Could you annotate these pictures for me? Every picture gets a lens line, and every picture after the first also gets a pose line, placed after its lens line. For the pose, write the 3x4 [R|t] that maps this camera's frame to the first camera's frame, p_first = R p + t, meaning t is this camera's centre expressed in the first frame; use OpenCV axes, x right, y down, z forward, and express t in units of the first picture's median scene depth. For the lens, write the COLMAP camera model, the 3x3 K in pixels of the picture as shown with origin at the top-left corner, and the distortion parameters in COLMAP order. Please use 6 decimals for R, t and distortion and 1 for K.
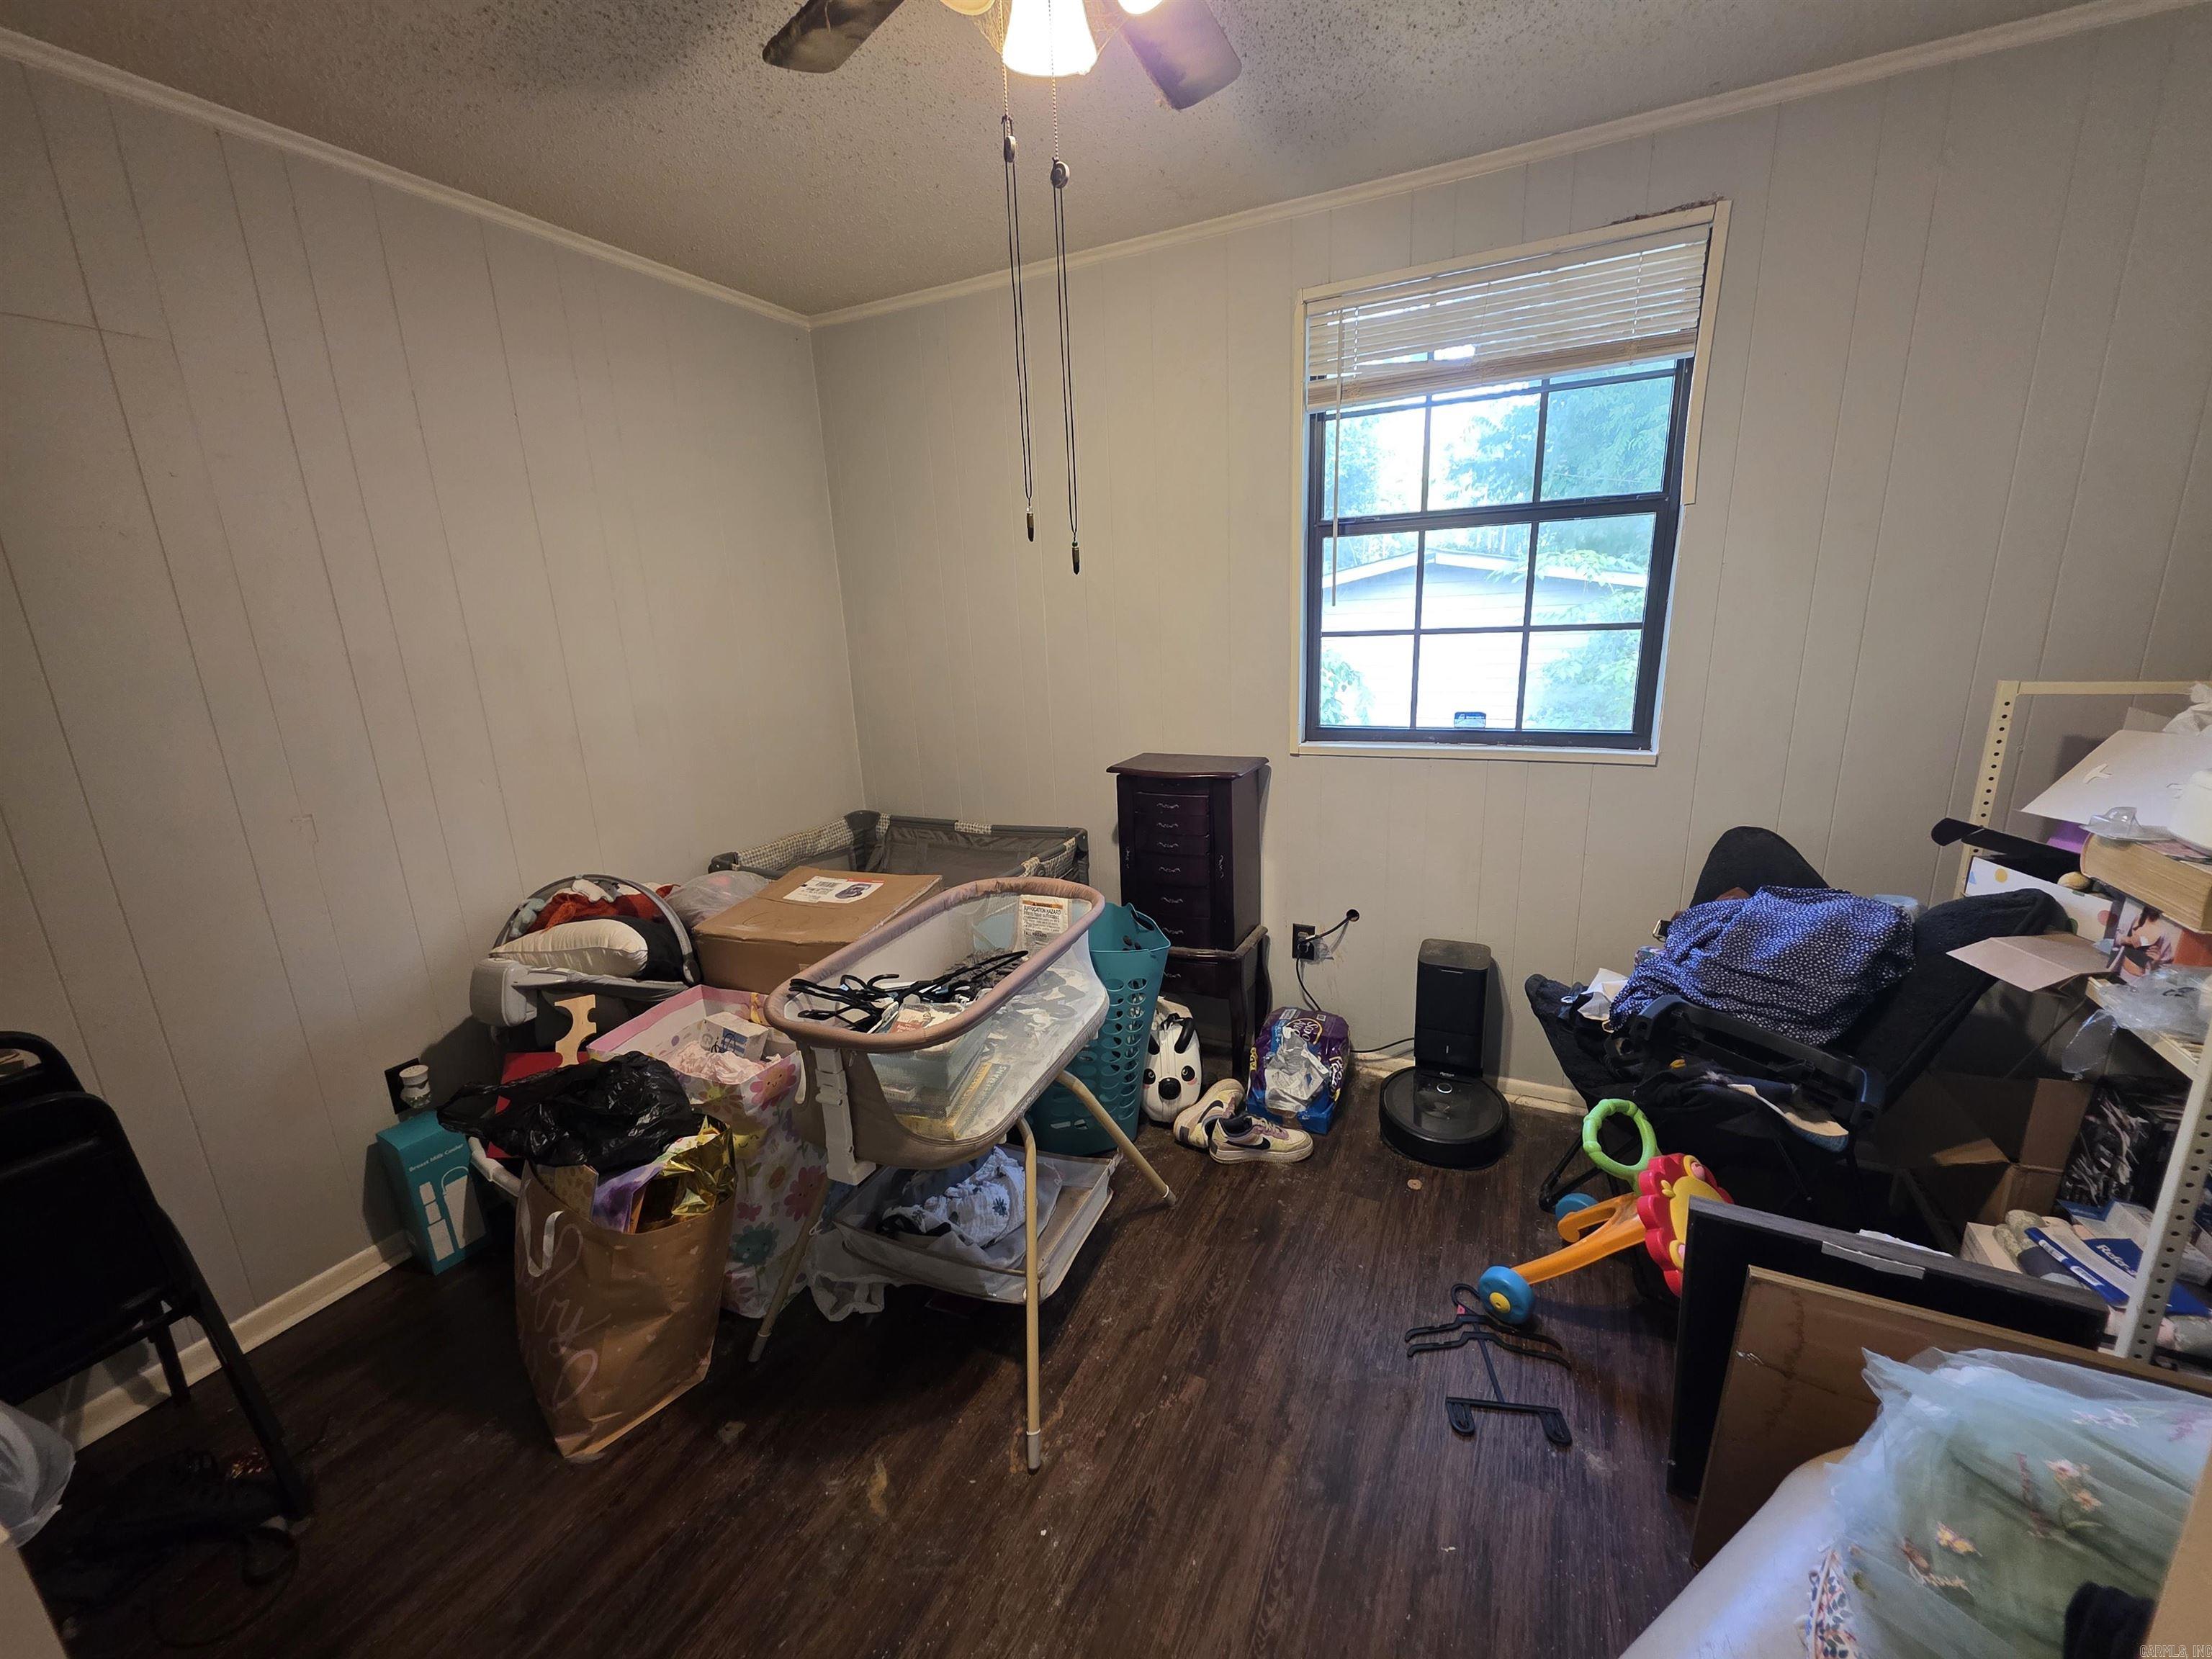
lens RADIAL K [[879.7, 0, 1107.9], [0, 879.7, 829.0], [0, 0, 1]] dist [0.001290, 0.000163]
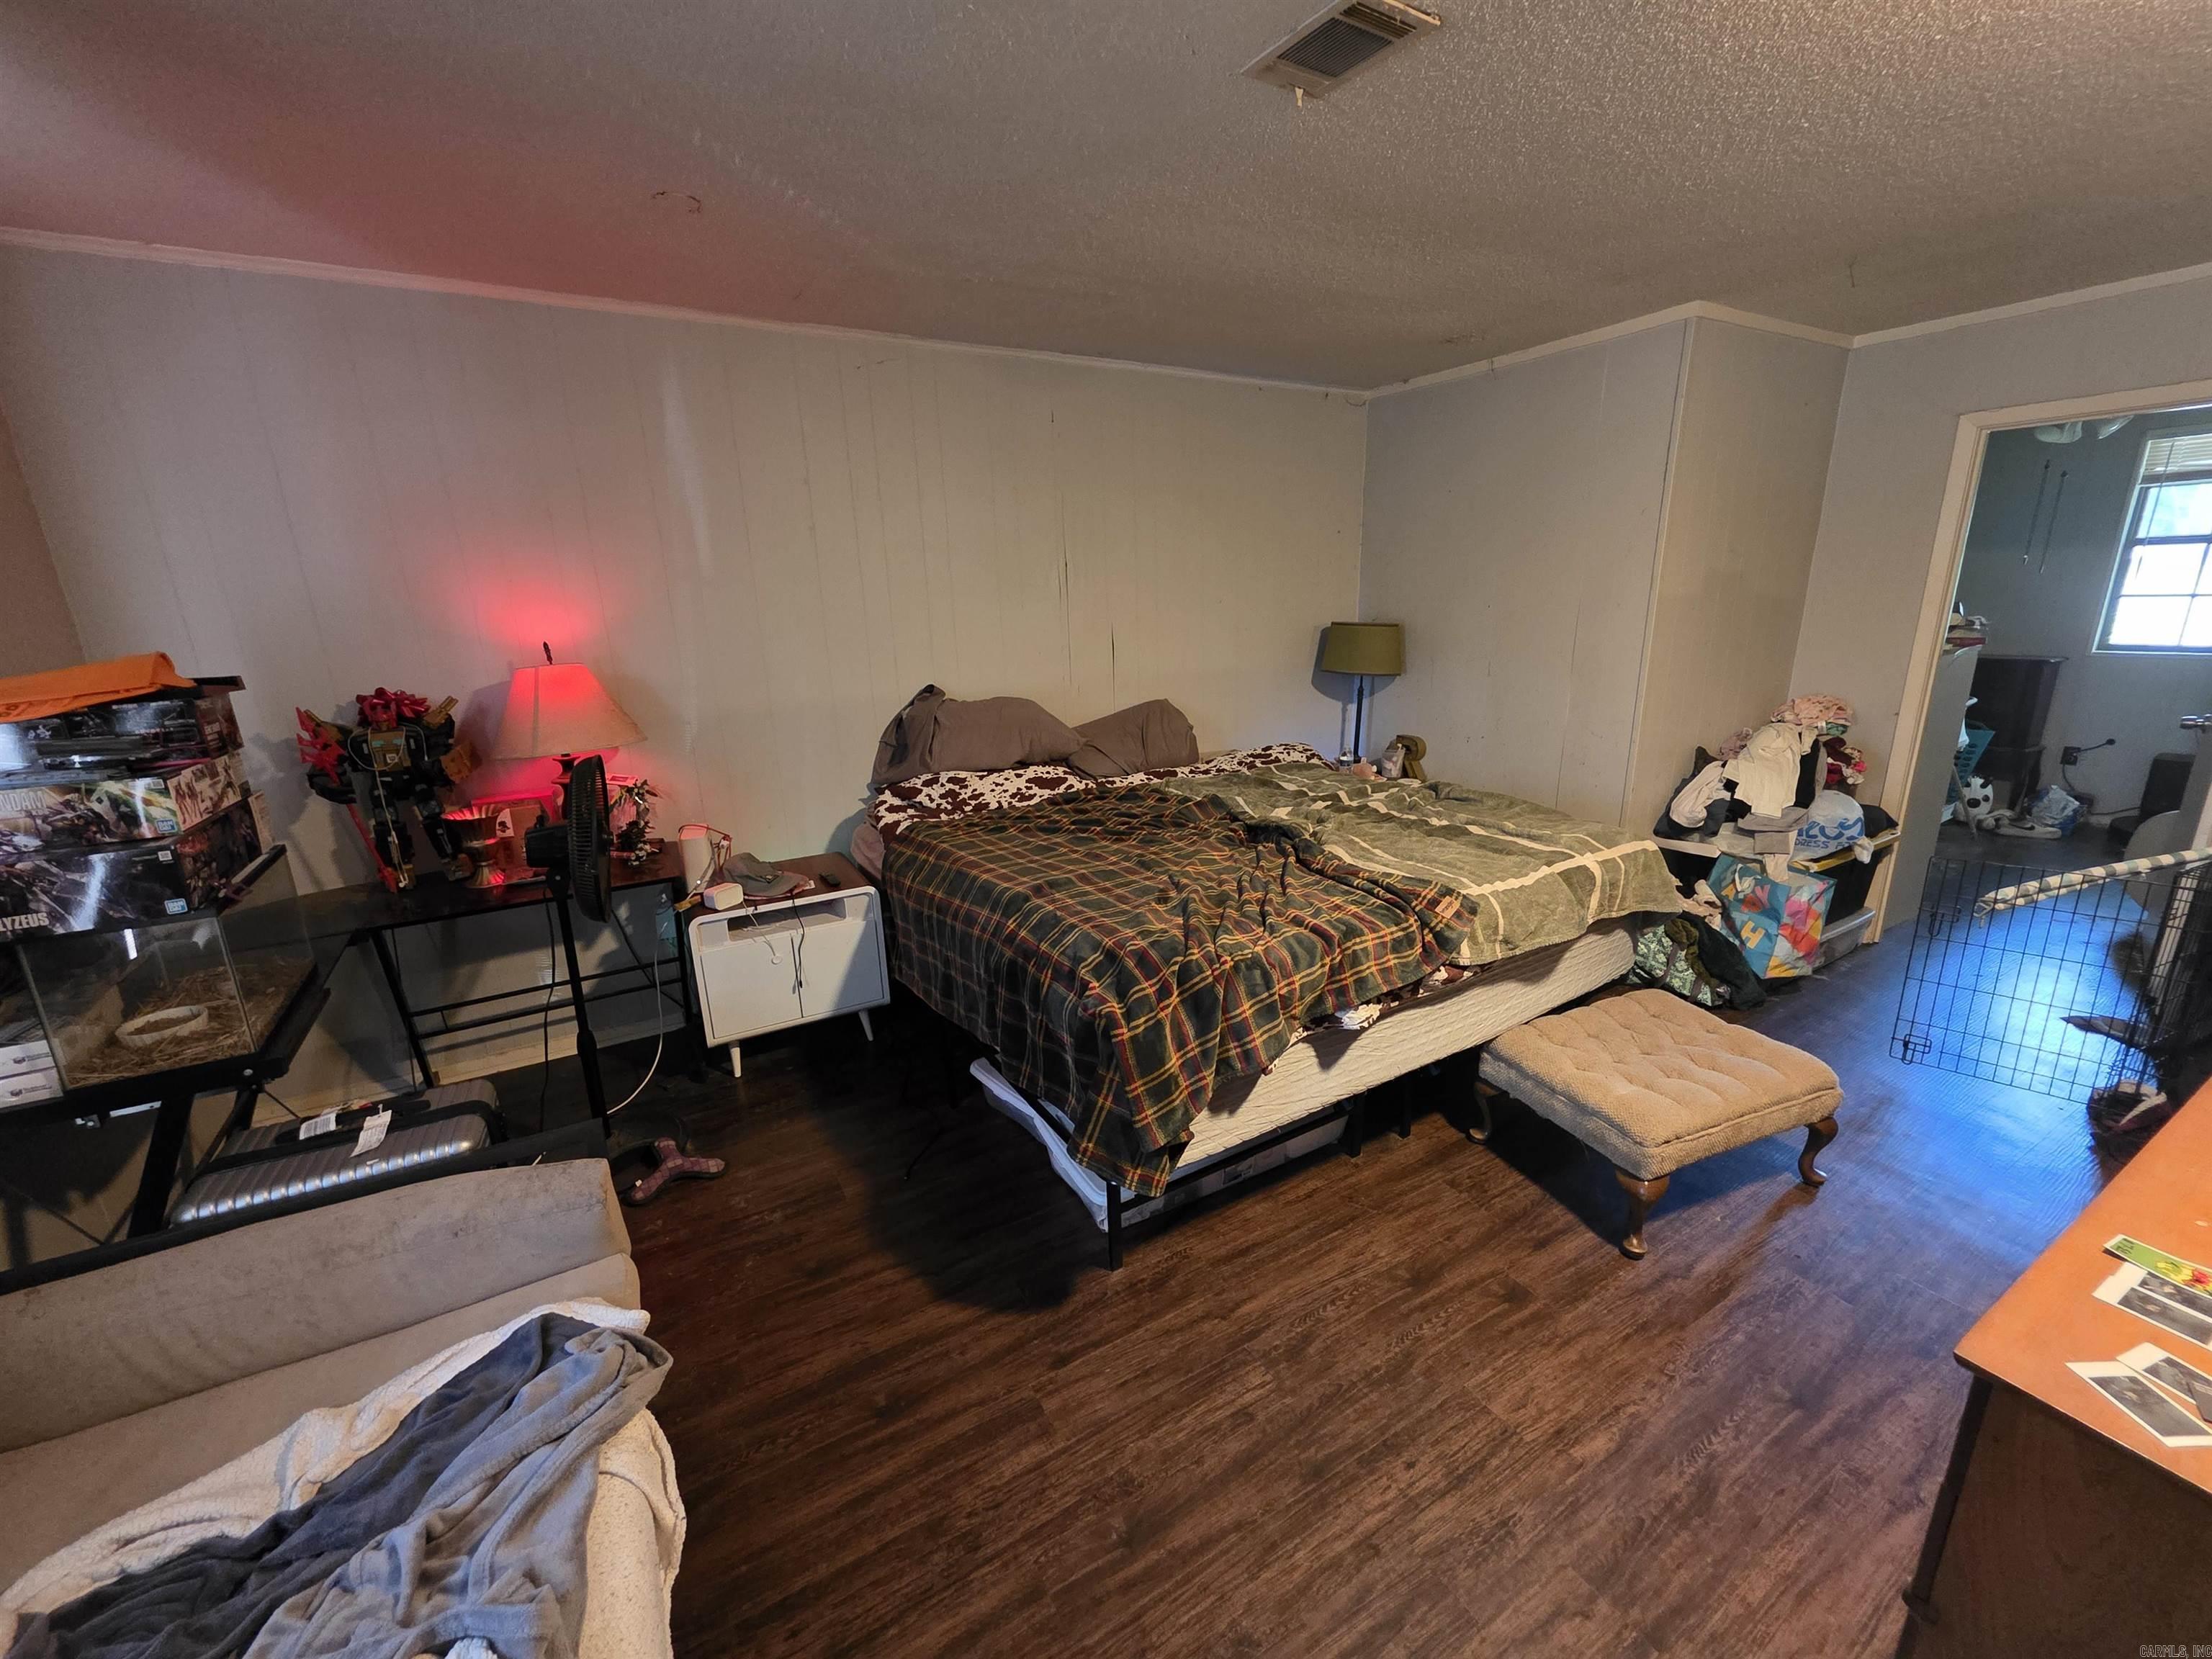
lens RADIAL K [[879.7, 0, 1105.0], [0, 879.7, 829.1], [0, 0, 1]] dist [0.001290, 0.000163]
pose [[0.841715, 0.165254, -0.514011, -0.586091], [-0.147287, 0.986180, 0.075867, 0.493980], [0.519445, 0.011849, 0.854422, -1.902489]]
